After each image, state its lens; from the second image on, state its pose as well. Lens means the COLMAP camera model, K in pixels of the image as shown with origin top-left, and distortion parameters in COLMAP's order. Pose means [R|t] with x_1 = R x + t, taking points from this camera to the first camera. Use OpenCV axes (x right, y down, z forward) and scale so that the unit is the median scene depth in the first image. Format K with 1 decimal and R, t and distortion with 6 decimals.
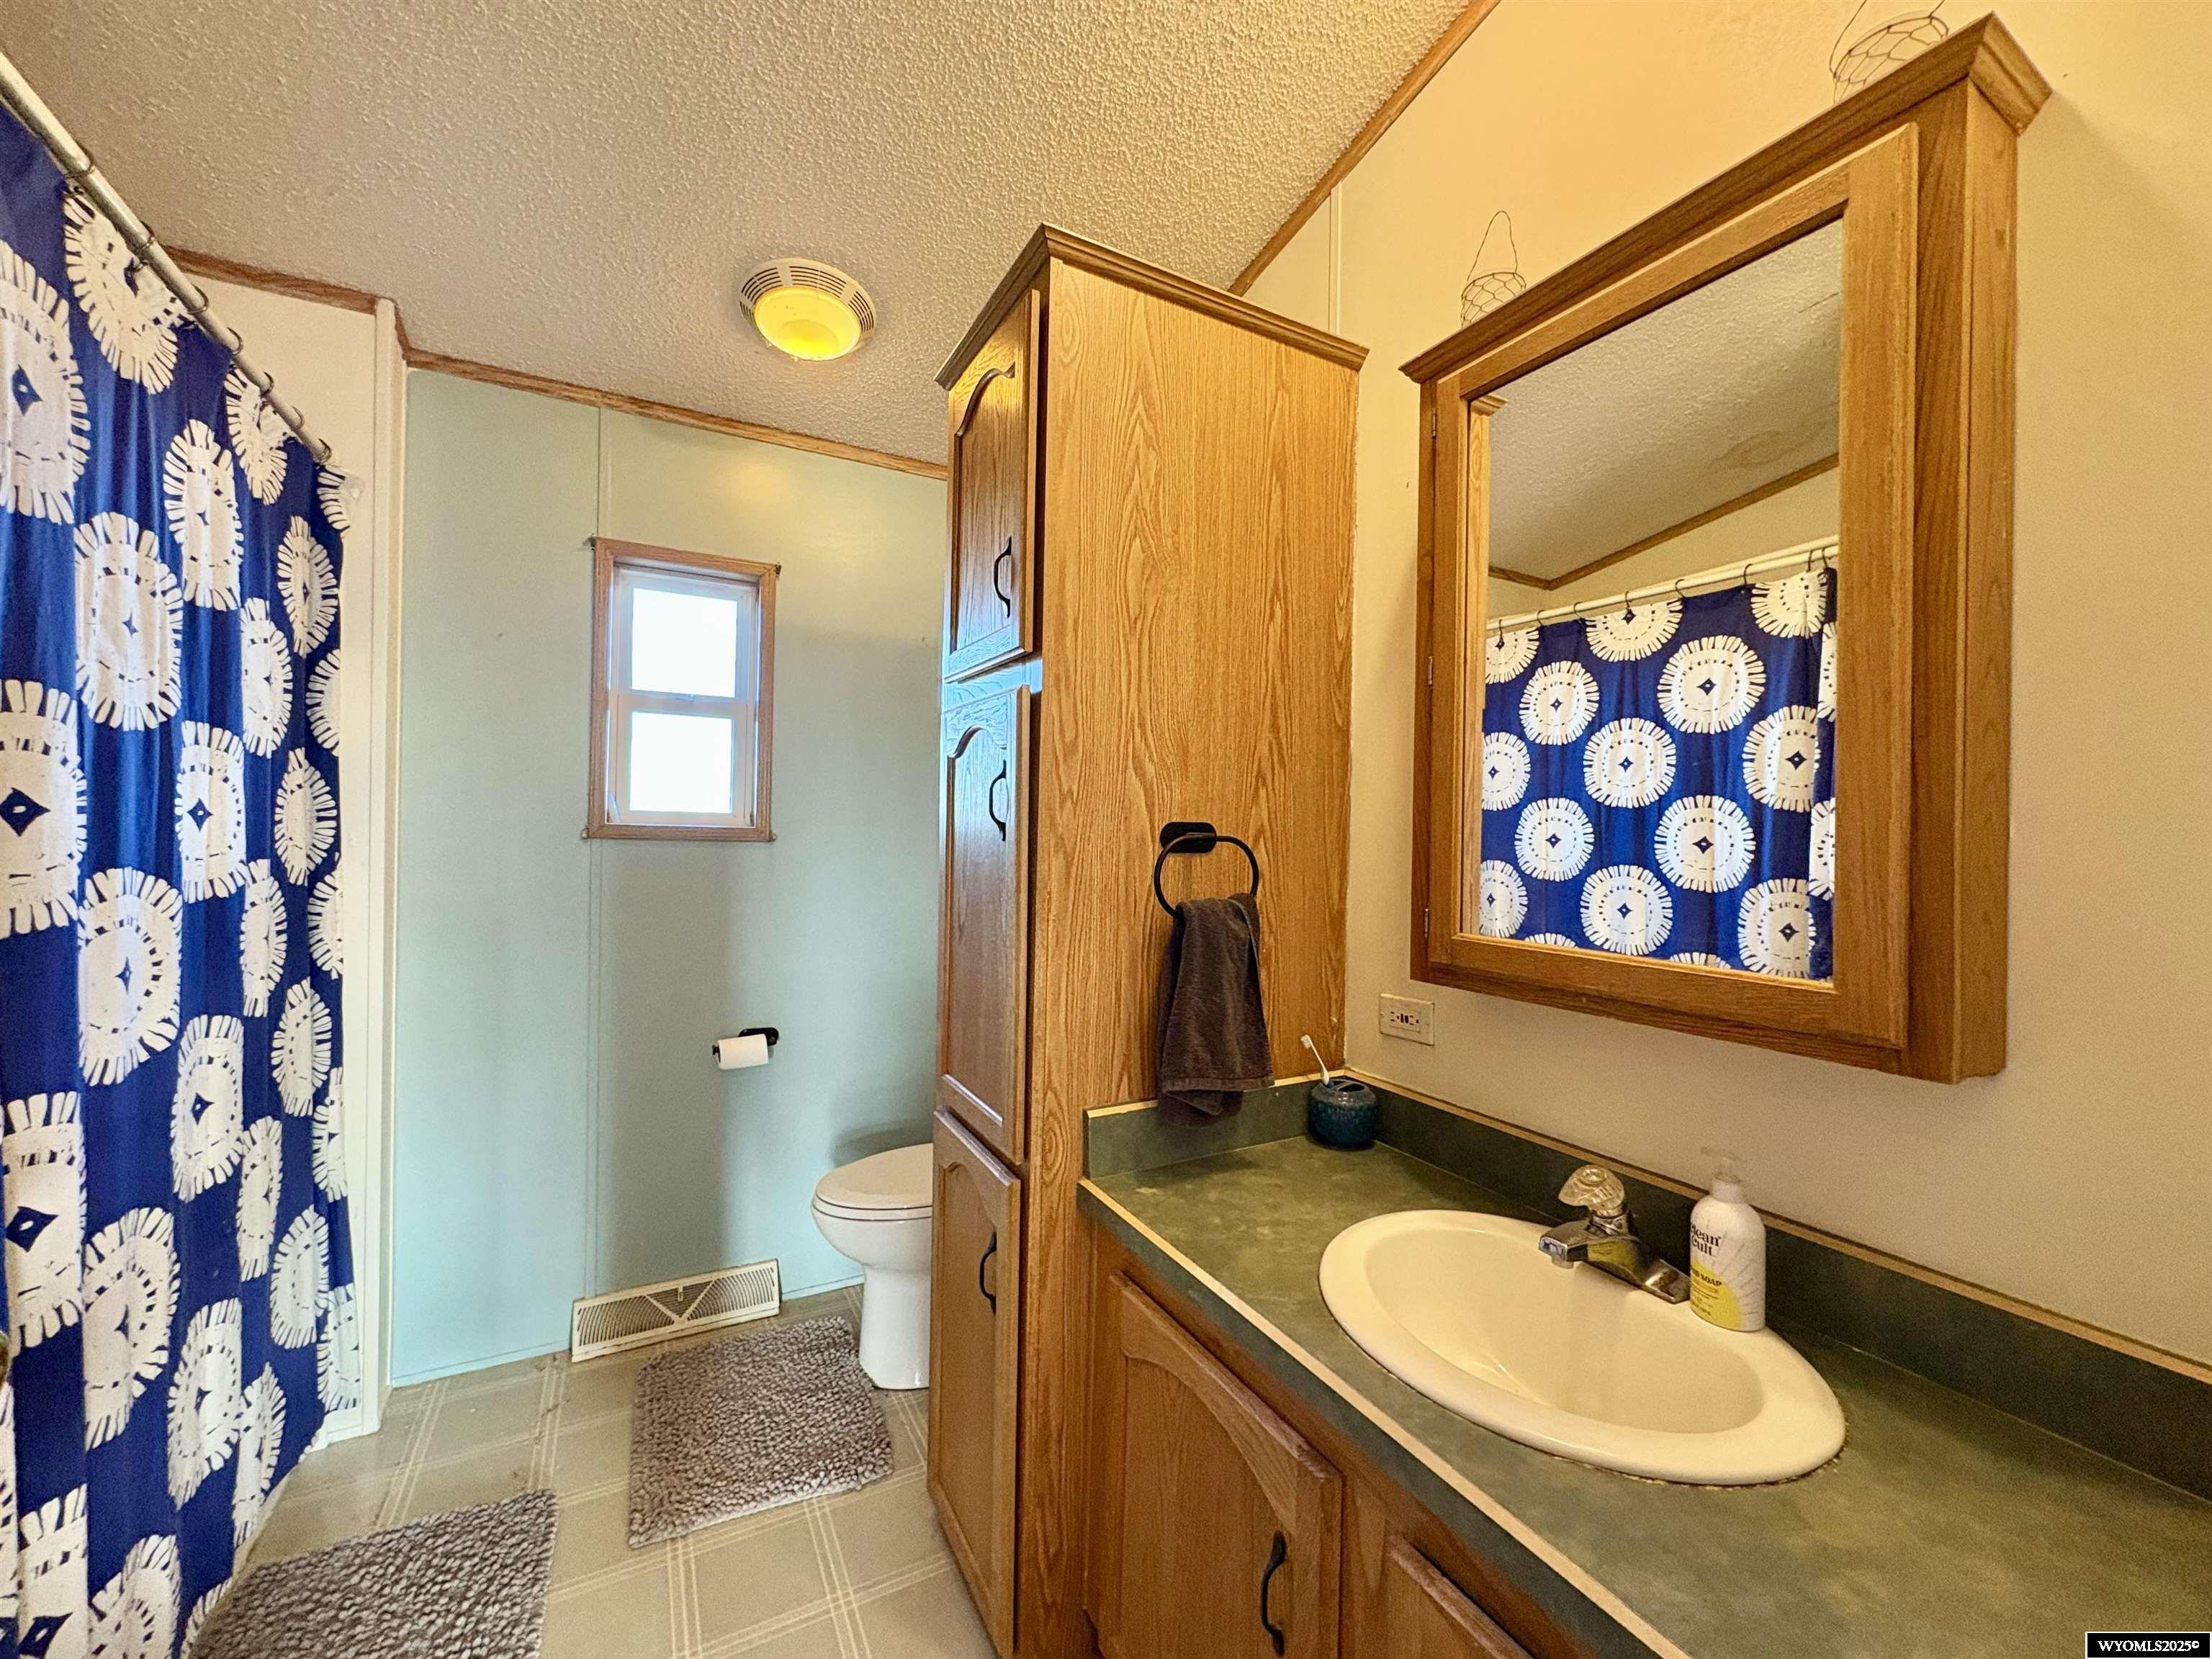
lens RADIAL K [[879.2, 0, 1115.2], [0, 879.2, 826.5], [0, 0, 1]] dist [-0.001281, 0.000695]
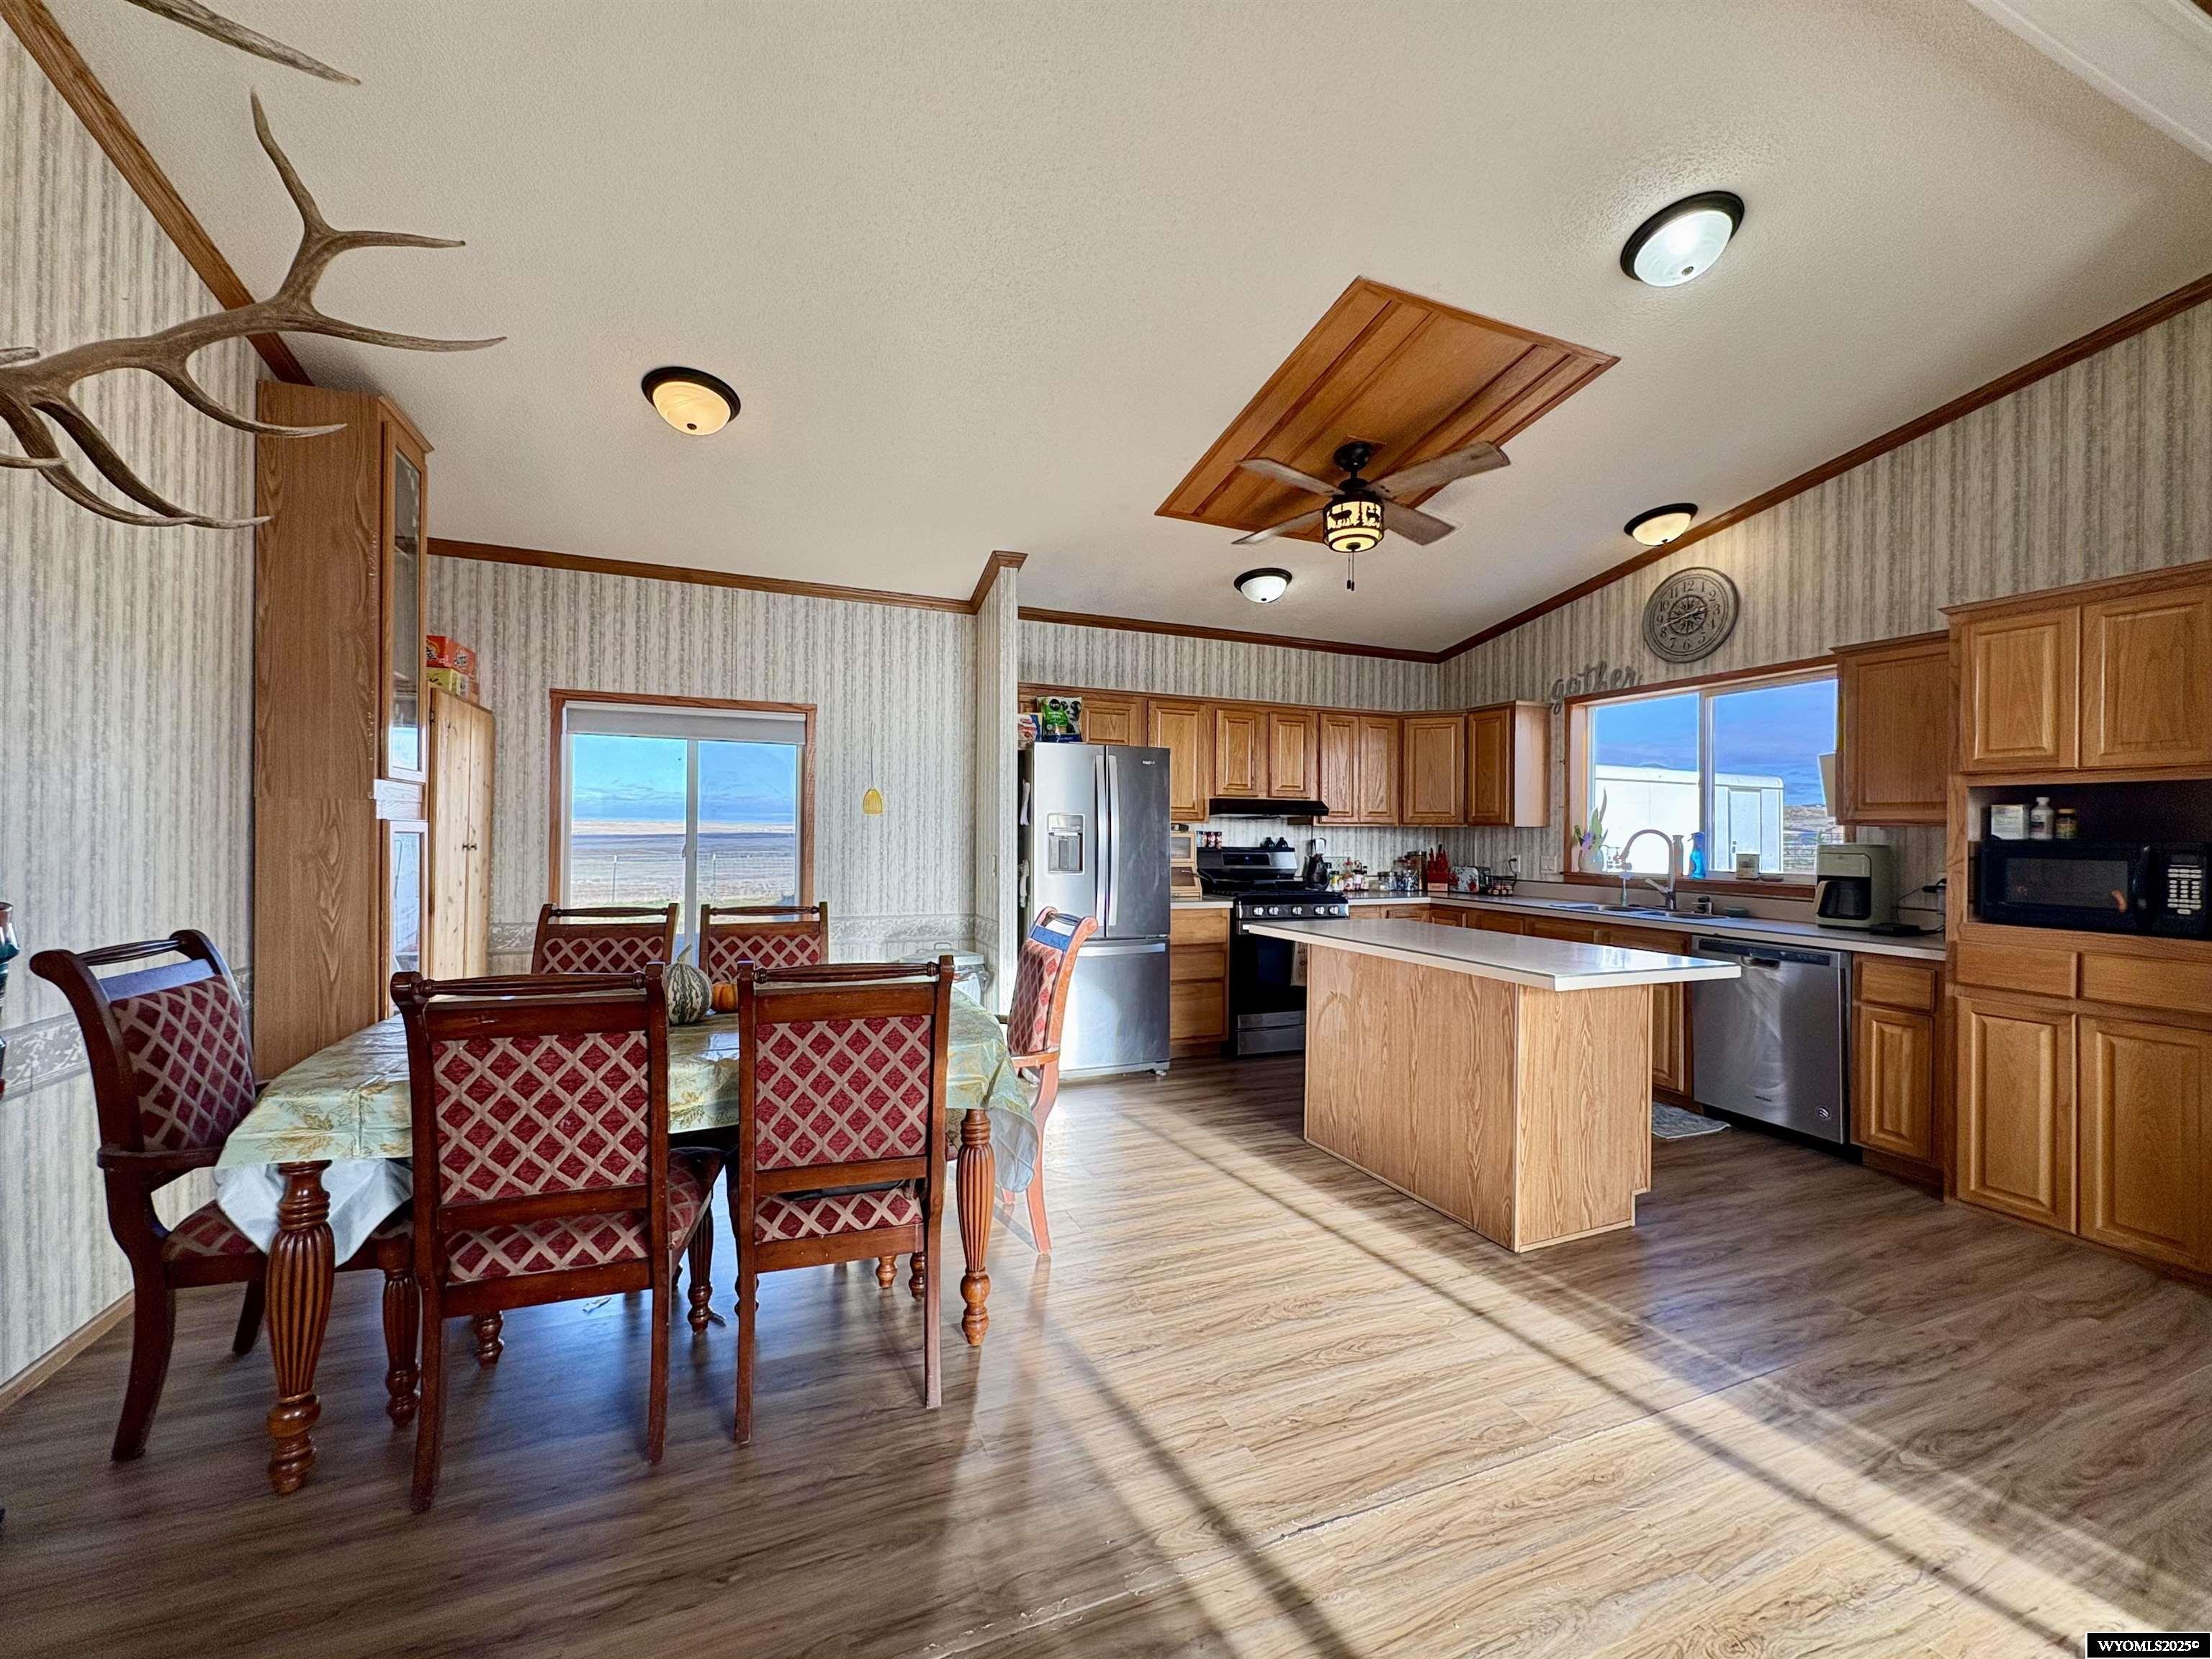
lens RADIAL K [[879.2, 0, 1108.0], [0, 879.2, 826.8], [0, 0, 1]] dist [-0.001281, 0.000695]
pose [[0.995004, -0.005256, -0.099693, -0.869617], [0.004139, 0.999926, -0.011412, -0.921002], [0.099746, 0.010942, 0.994953, -1.152670]]
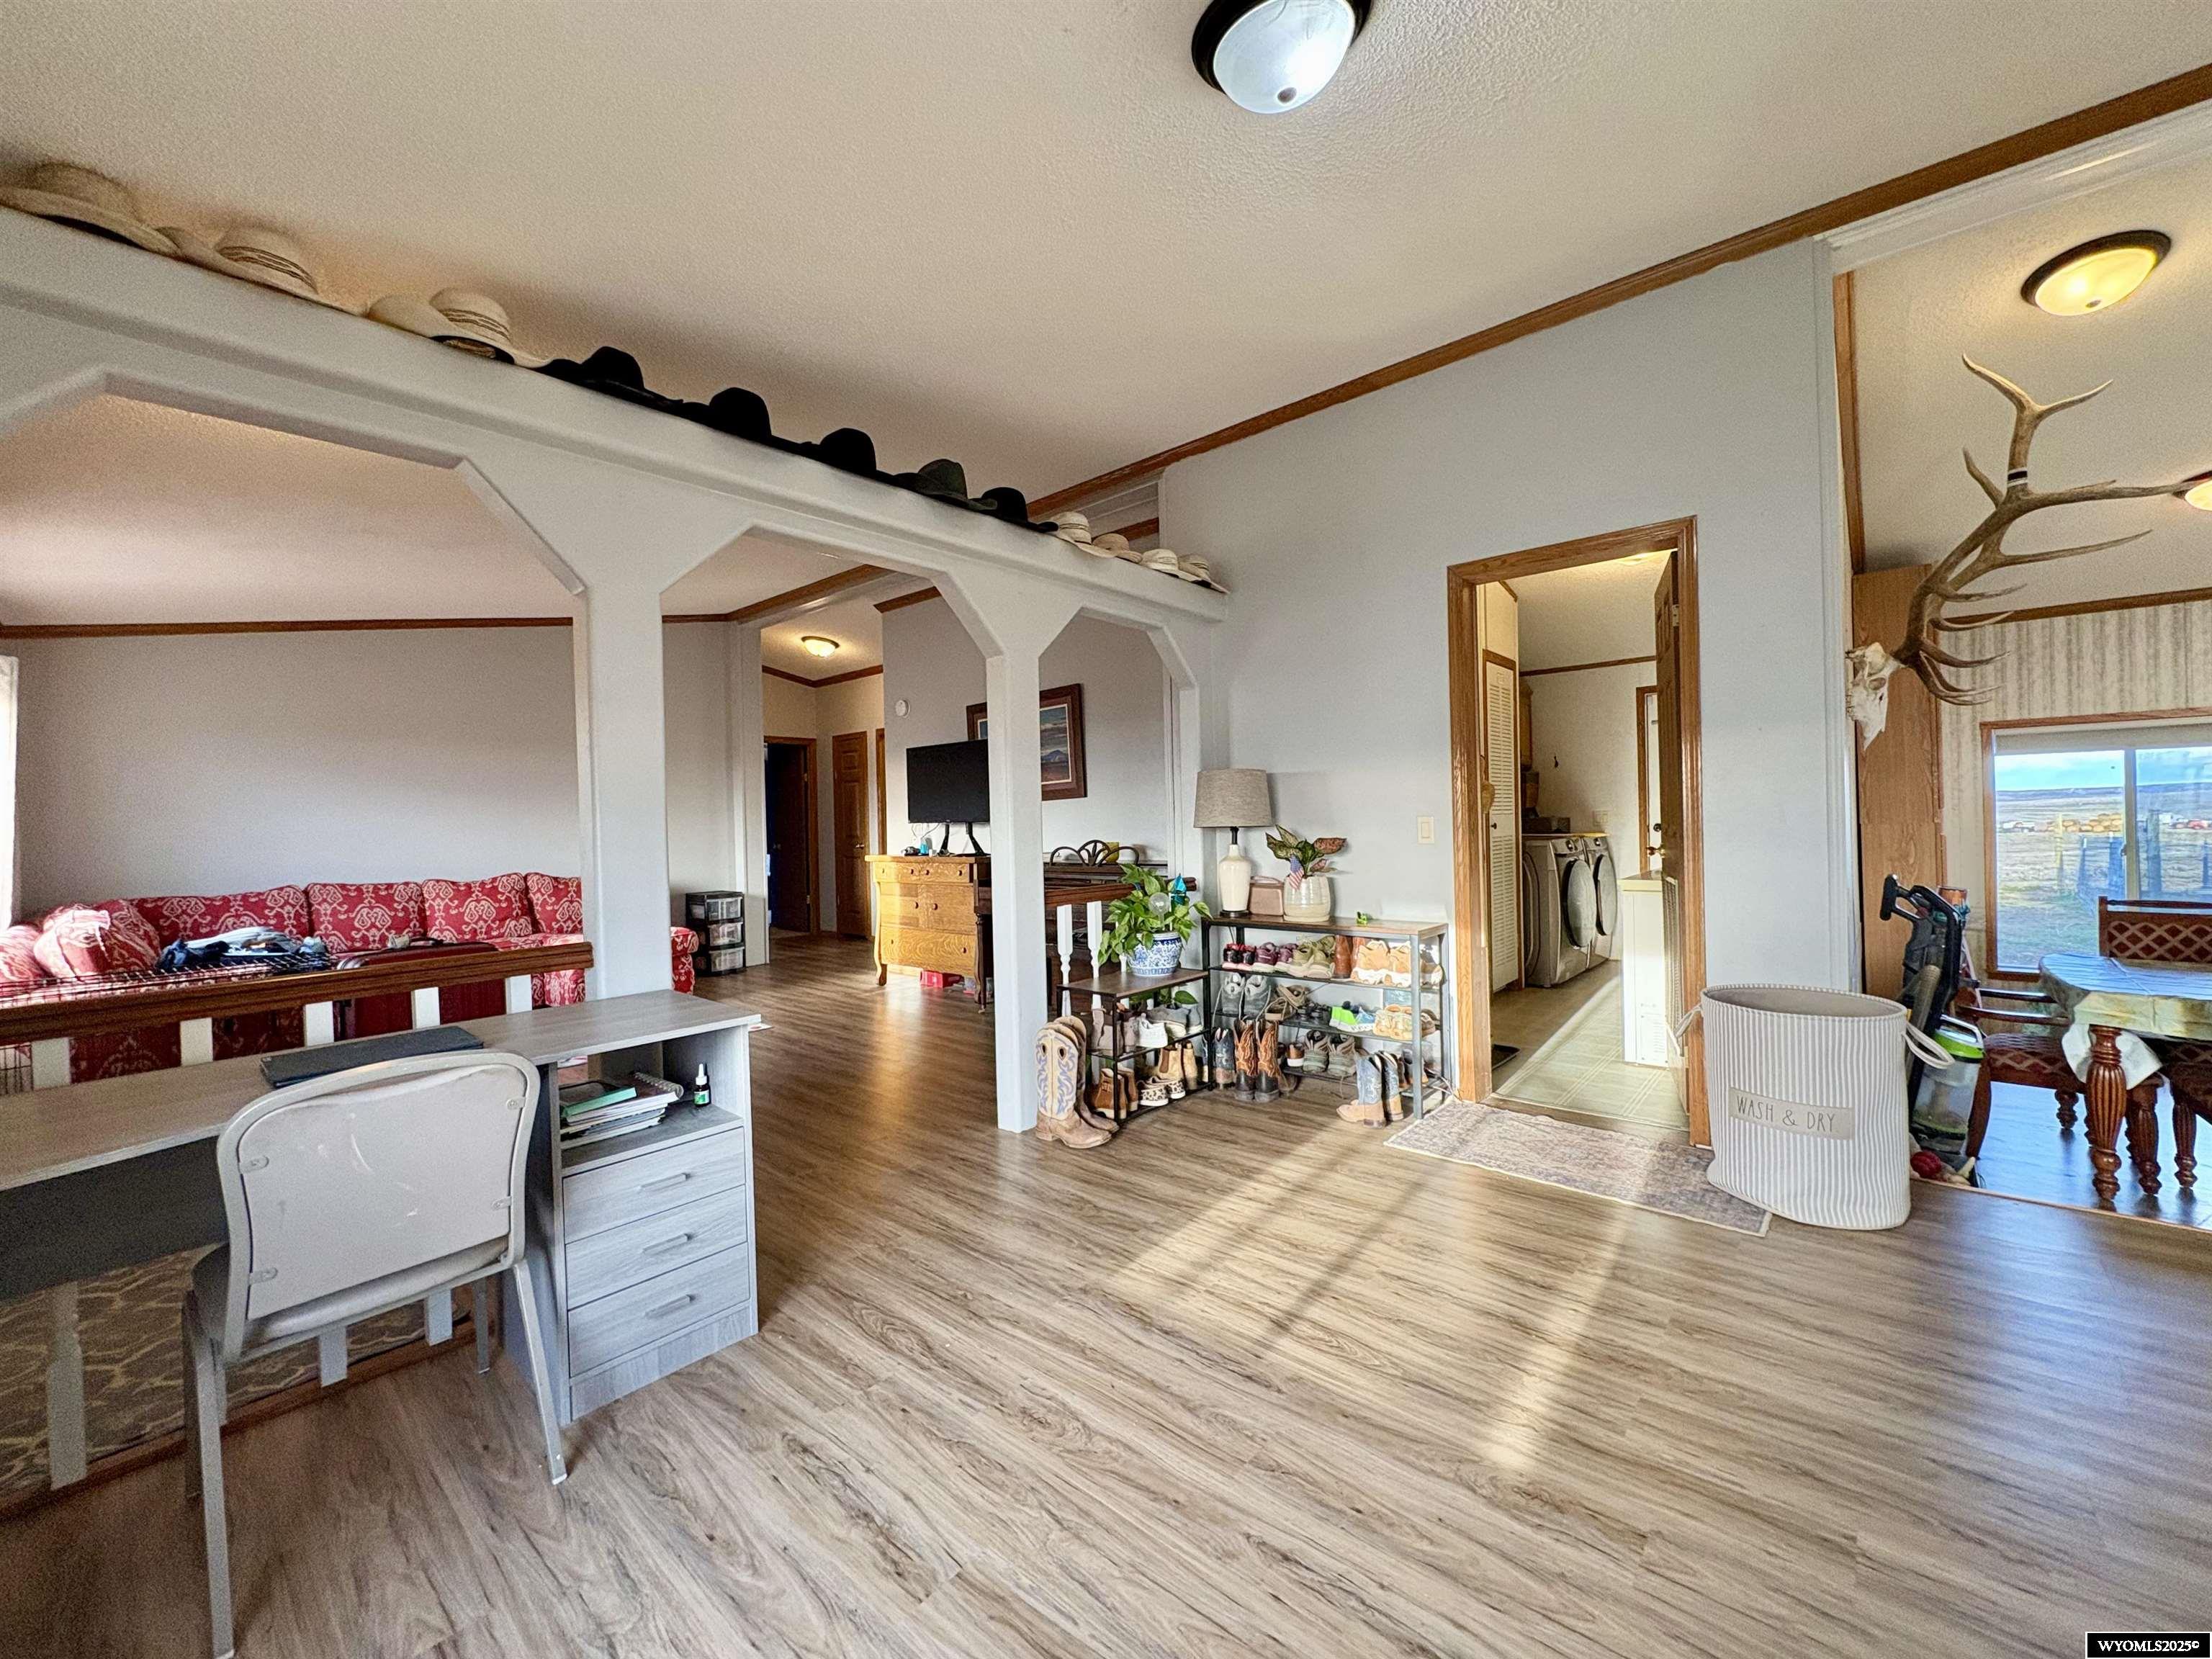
lens RADIAL K [[879.2, 0, 1114.3], [0, 879.2, 829.5], [0, 0, 1]] dist [-0.001281, 0.000695]
pose [[0.353137, -0.017549, -0.935407, -0.848823], [0.029451, 0.999537, -0.007634, -1.059294], [0.935108, -0.024853, 0.353490, -3.272966]]
